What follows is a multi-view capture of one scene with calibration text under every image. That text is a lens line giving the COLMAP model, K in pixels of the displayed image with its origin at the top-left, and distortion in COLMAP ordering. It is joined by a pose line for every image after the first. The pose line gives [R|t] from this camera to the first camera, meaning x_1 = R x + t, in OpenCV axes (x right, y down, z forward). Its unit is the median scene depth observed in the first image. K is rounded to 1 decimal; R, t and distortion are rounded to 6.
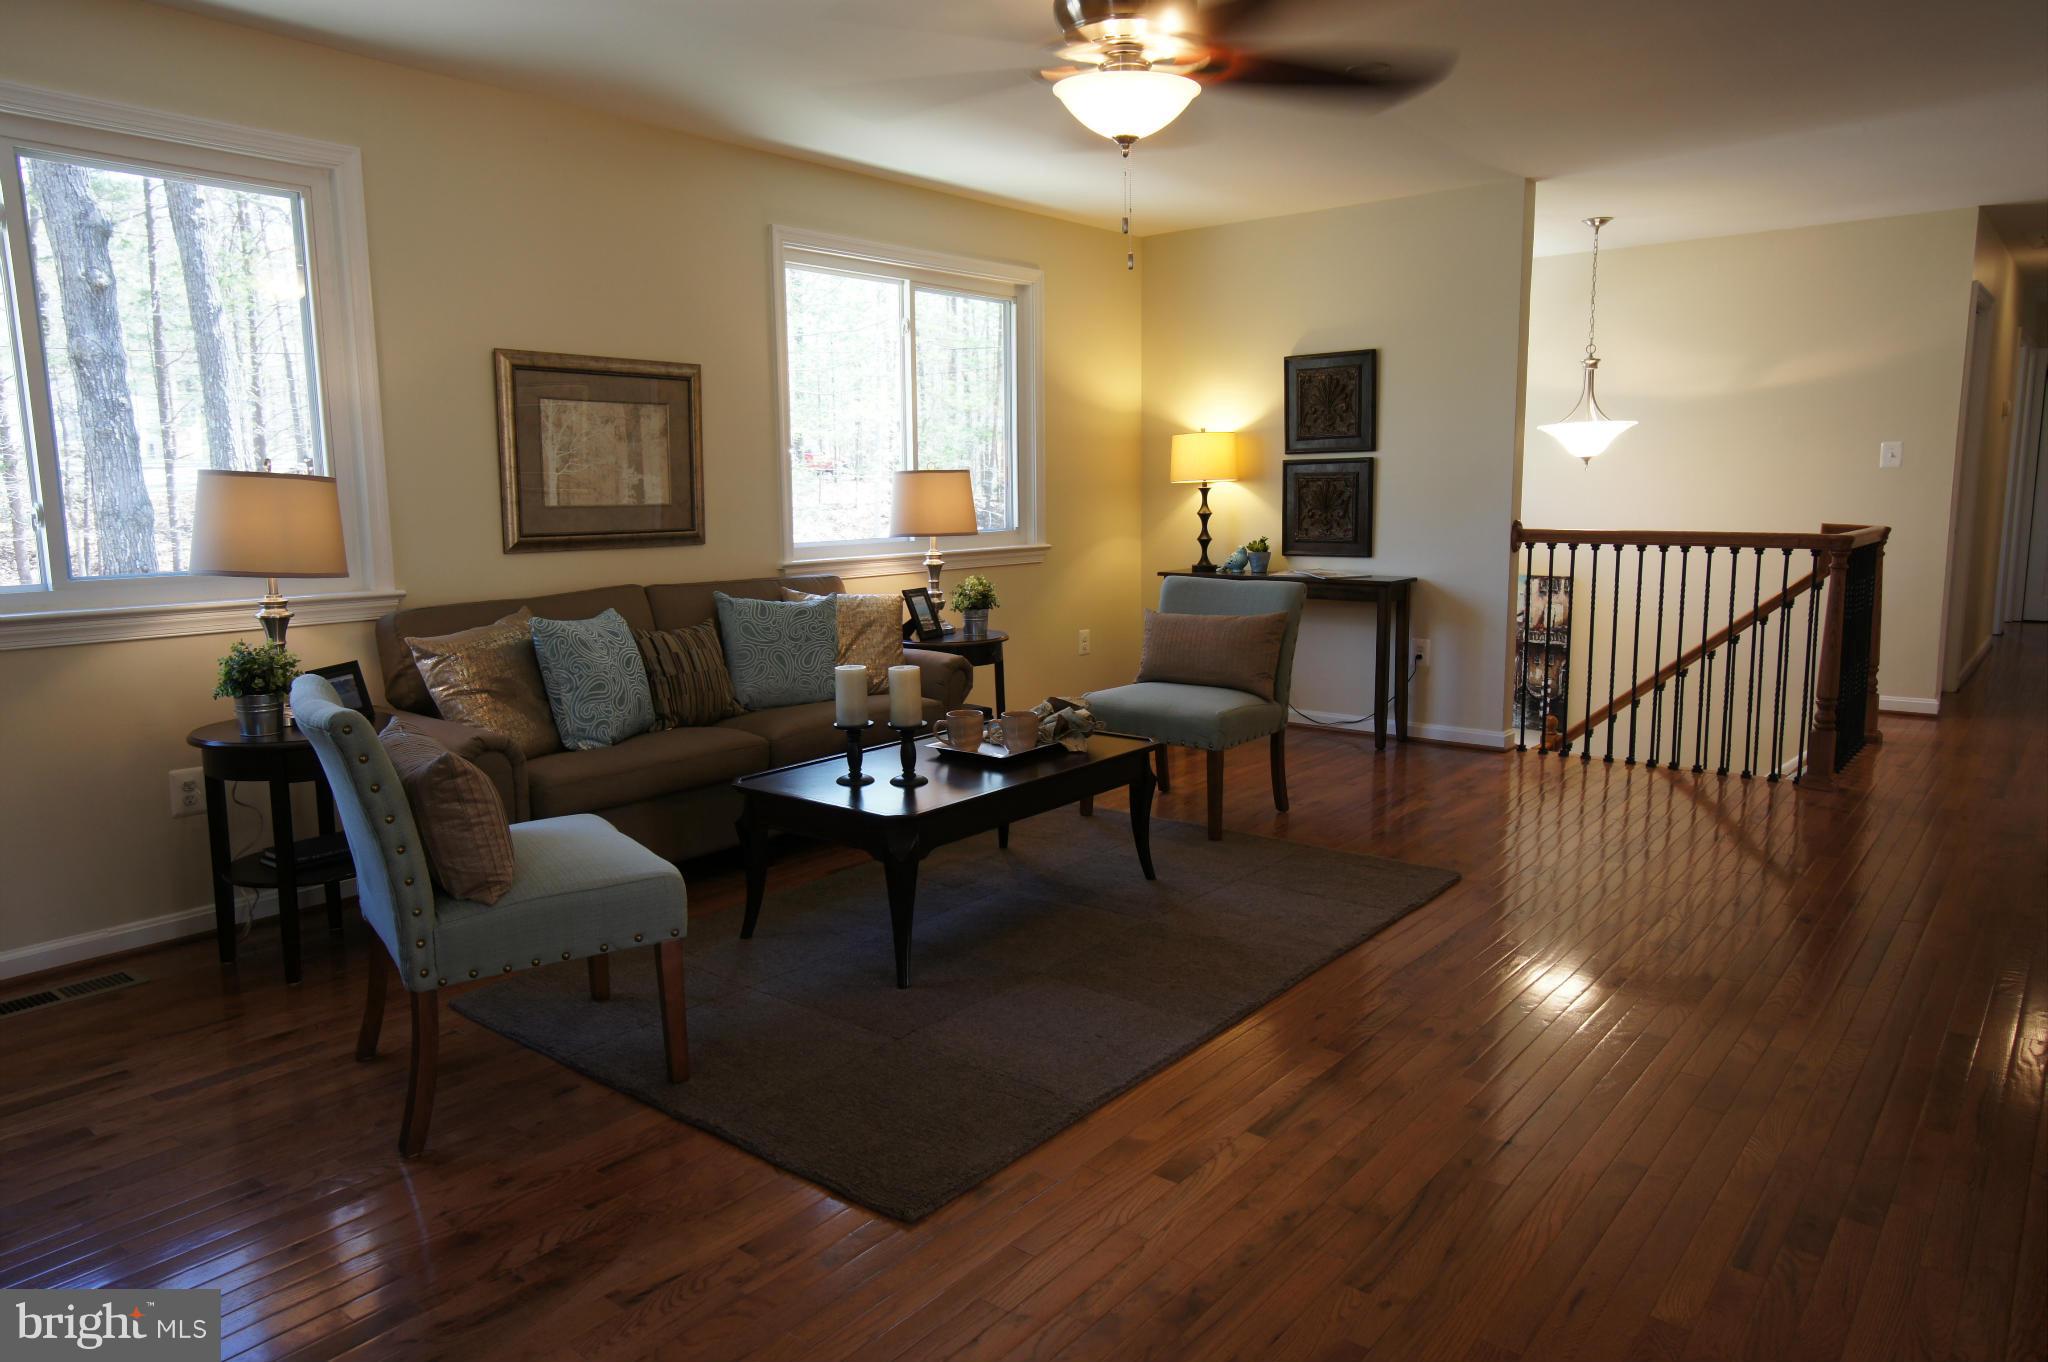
lens RADIAL K [[1326.4, 0, 1020.0], [0, 1326.4, 669.2], [0, 0, 1]] dist [0.005679, 0.003061]
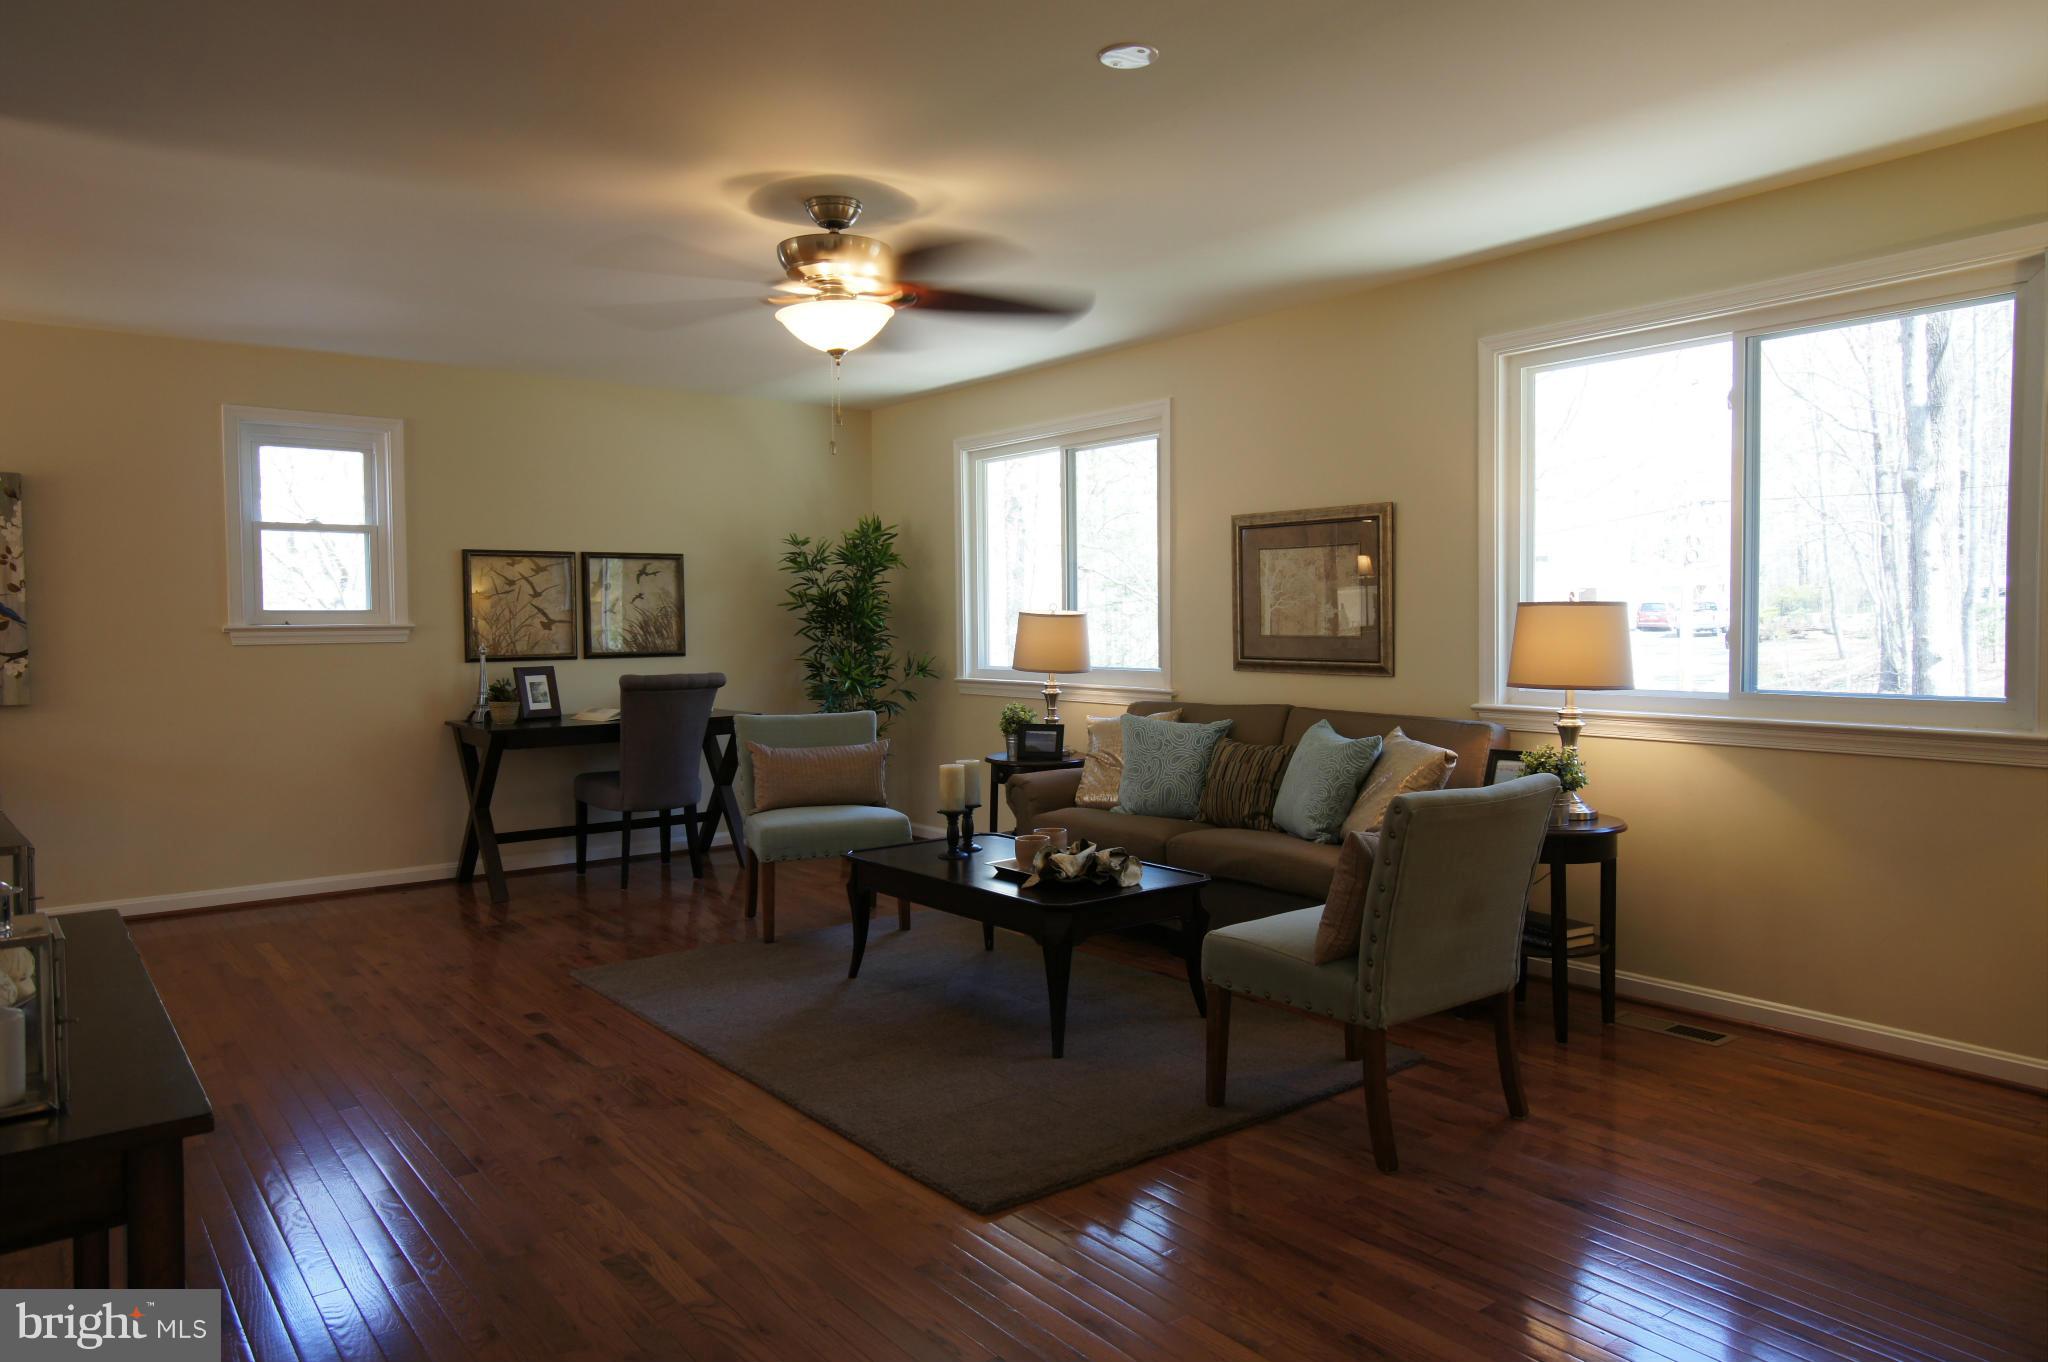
lens RADIAL K [[1326.4, 0, 1020.0], [0, 1326.4, 669.2], [0, 0, 1]] dist [0.005679, 0.003061]
pose [[-0.220037, 0.048535, -0.974283, 0.872487], [-0.125571, 0.989043, 0.077630, -0.153630], [0.967376, 0.139423, -0.211532, 1.010940]]
